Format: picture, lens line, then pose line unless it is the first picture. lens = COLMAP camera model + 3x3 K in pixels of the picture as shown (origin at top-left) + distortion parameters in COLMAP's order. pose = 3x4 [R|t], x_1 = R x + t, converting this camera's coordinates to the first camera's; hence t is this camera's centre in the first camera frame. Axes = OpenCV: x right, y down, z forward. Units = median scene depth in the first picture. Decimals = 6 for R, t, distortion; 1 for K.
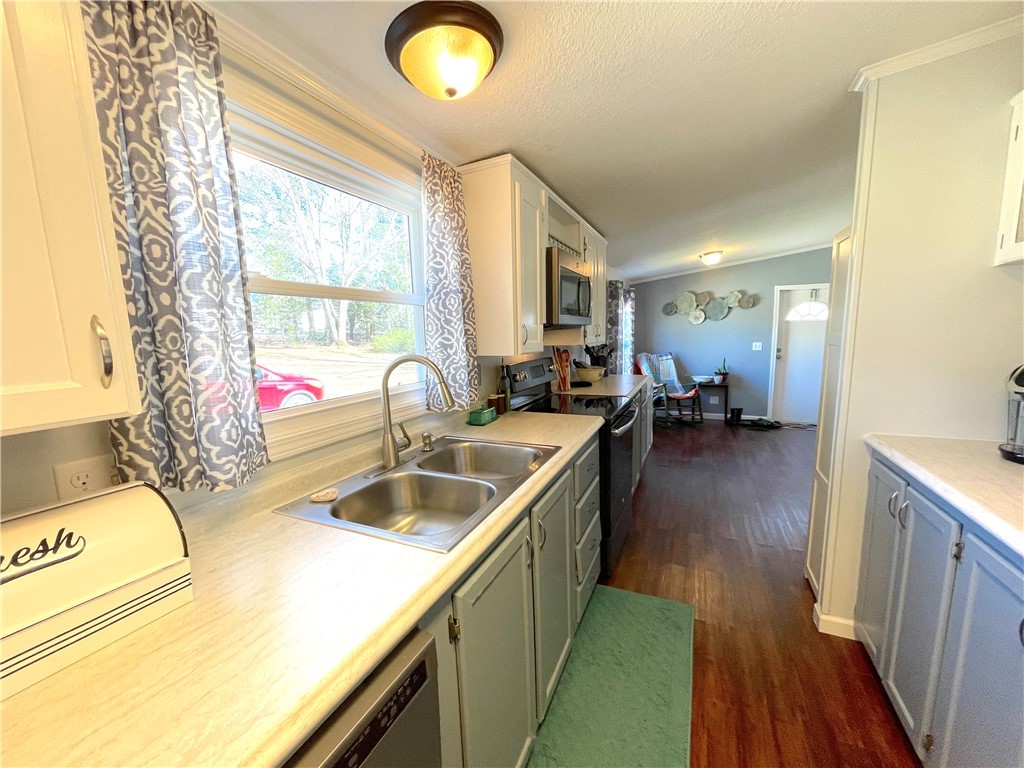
lens RADIAL K [[416.0, 0, 503.4], [0, 416.0, 390.7], [0, 0, 1]] dist [0.000200, 0.001321]
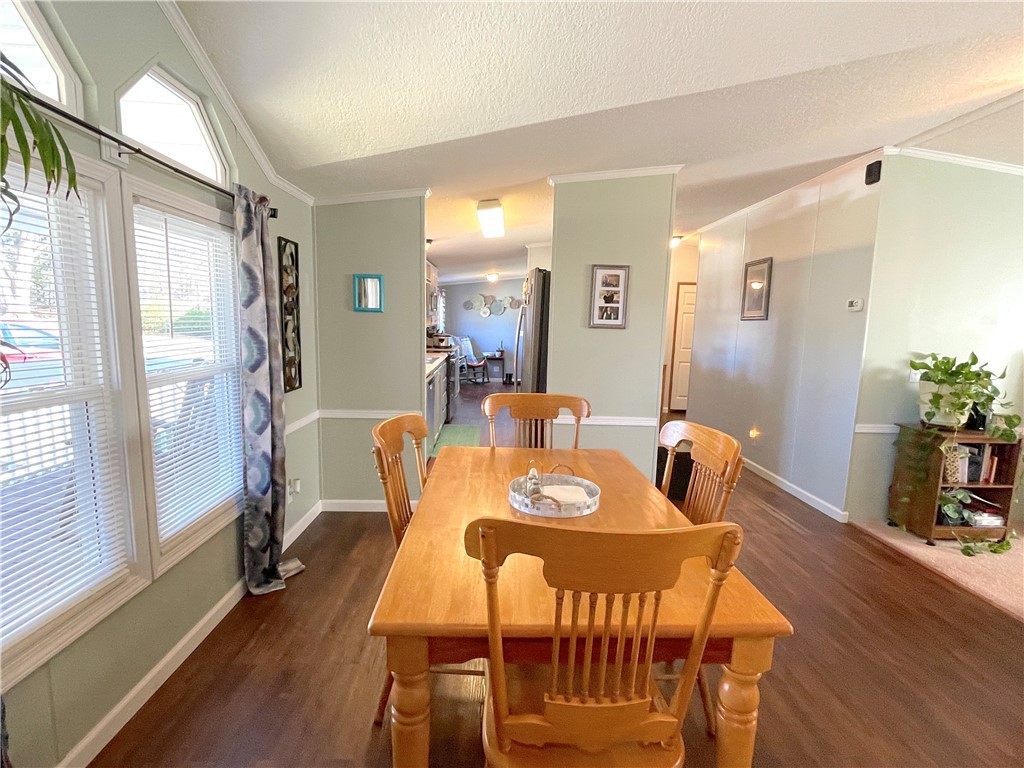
lens RADIAL K [[511.5, 0, 505.3], [0, 511.5, 389.3], [0, 0, 1]] dist [0.000573, 0.001162]
pose [[0.894217, -0.006764, 0.447582, -0.292496], [0.008759, 0.999959, -0.002386, 0.104003], [-0.447548, 0.006054, 0.894240, -0.671210]]
